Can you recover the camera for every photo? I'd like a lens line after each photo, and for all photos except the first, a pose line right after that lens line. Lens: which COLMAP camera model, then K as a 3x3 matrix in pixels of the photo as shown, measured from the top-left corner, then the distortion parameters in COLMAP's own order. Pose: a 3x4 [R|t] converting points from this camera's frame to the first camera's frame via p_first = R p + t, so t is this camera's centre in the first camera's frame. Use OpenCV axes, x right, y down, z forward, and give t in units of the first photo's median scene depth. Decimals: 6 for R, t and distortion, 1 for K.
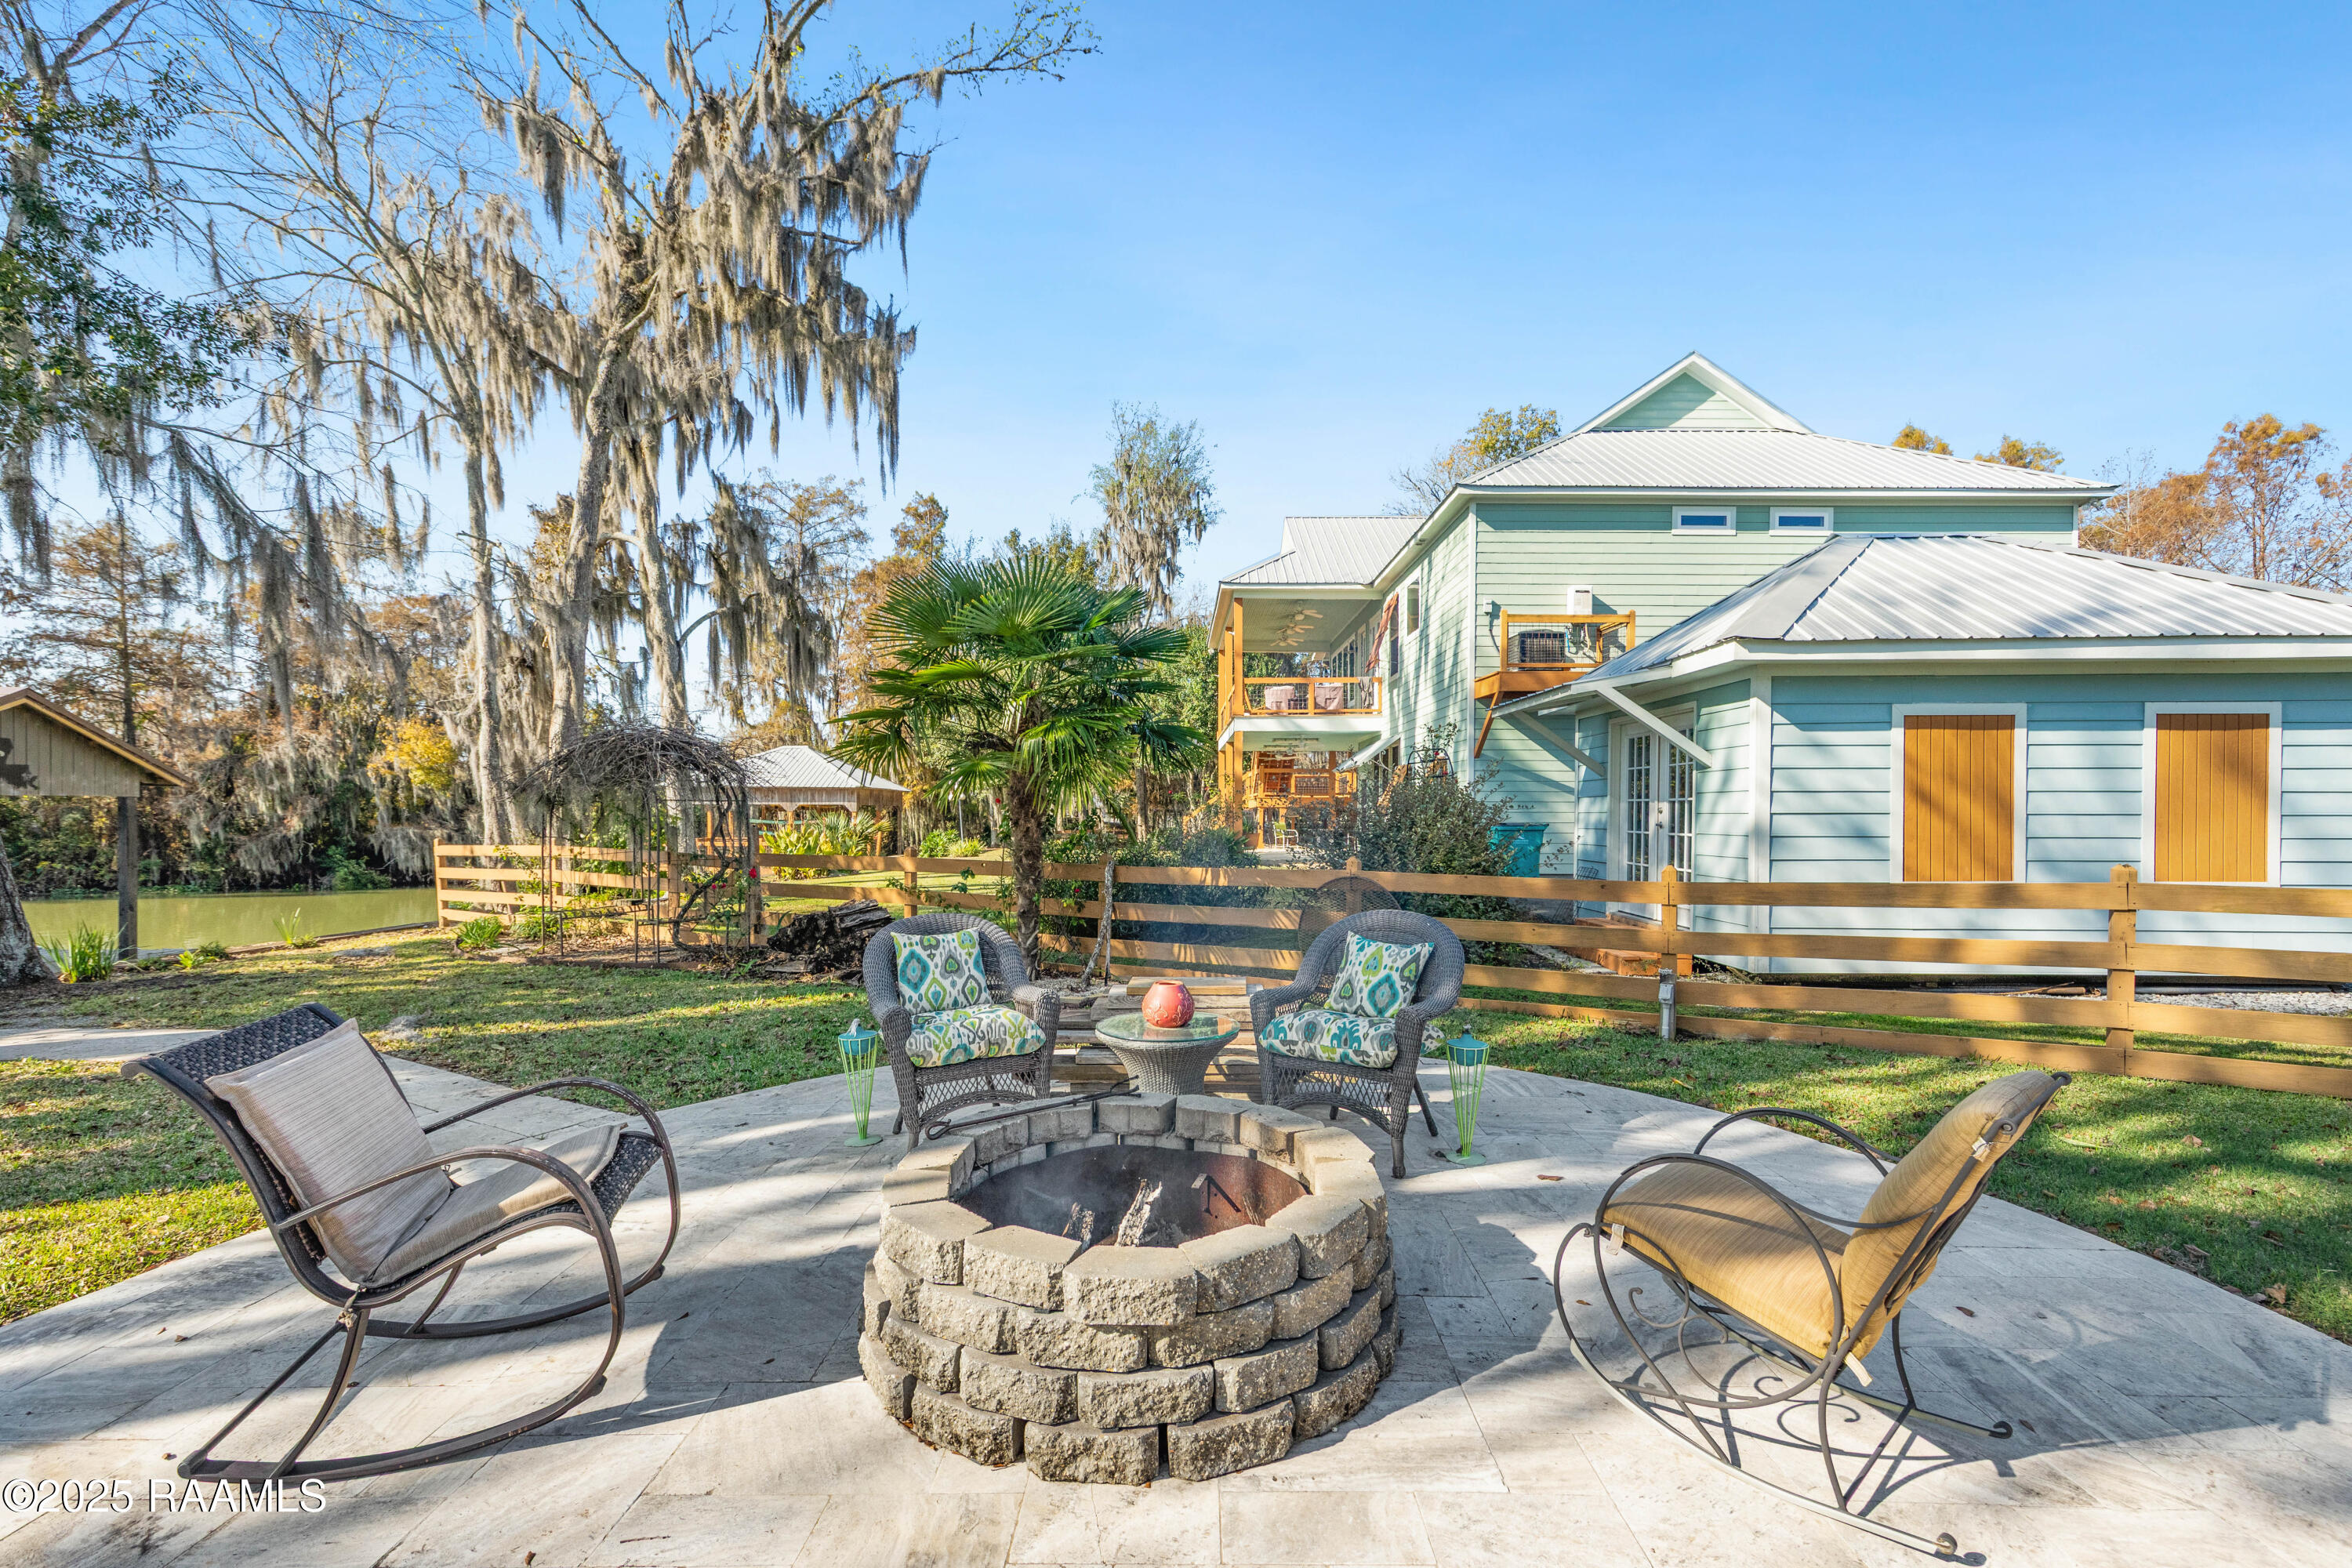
lens RADIAL K [[1018.8, 0, 1155.9], [0, 1018.8, 845.4], [0, 0, 1]] dist [0.007556, -0.000480]
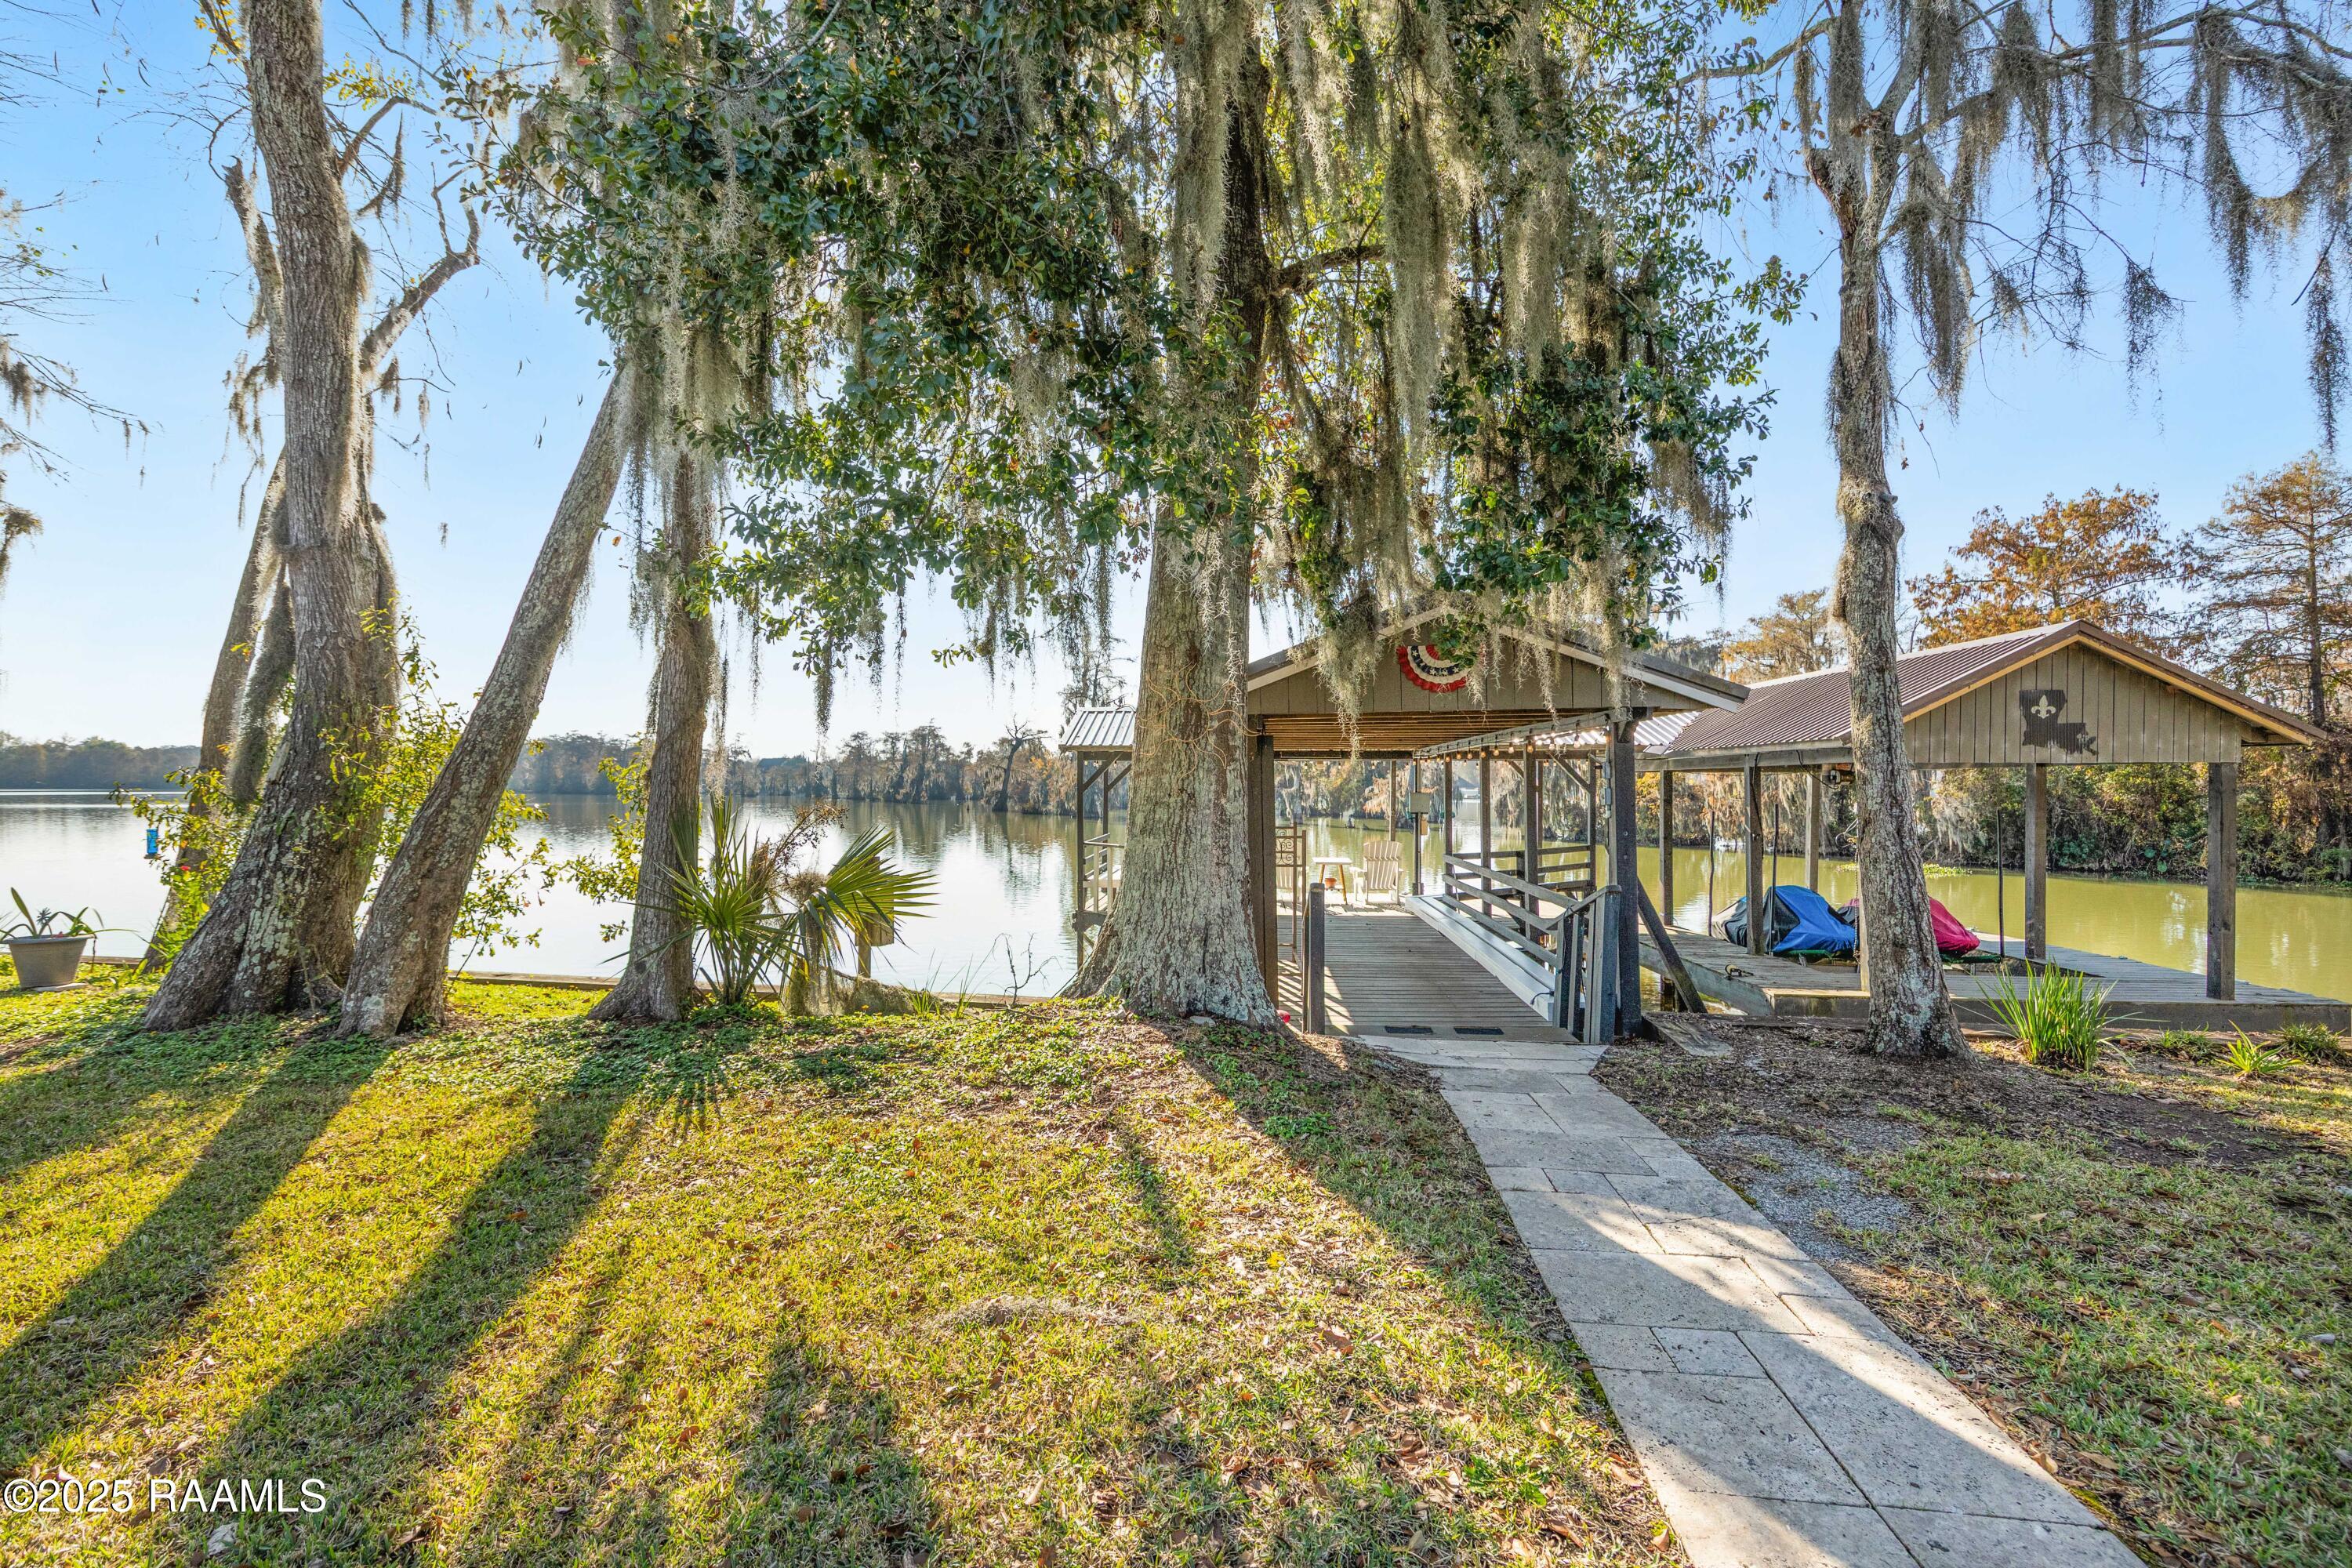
lens RADIAL K [[1018.8, 0, 1168.6], [0, 1018.8, 779.1], [0, 0, 1]] dist [0.007556, -0.000480]
pose [[-0.065606, -0.011586, -0.997778, -0.082699], [-0.035129, 0.999340, -0.009294, -0.001633], [0.997227, 0.034441, -0.065970, 0.104802]]
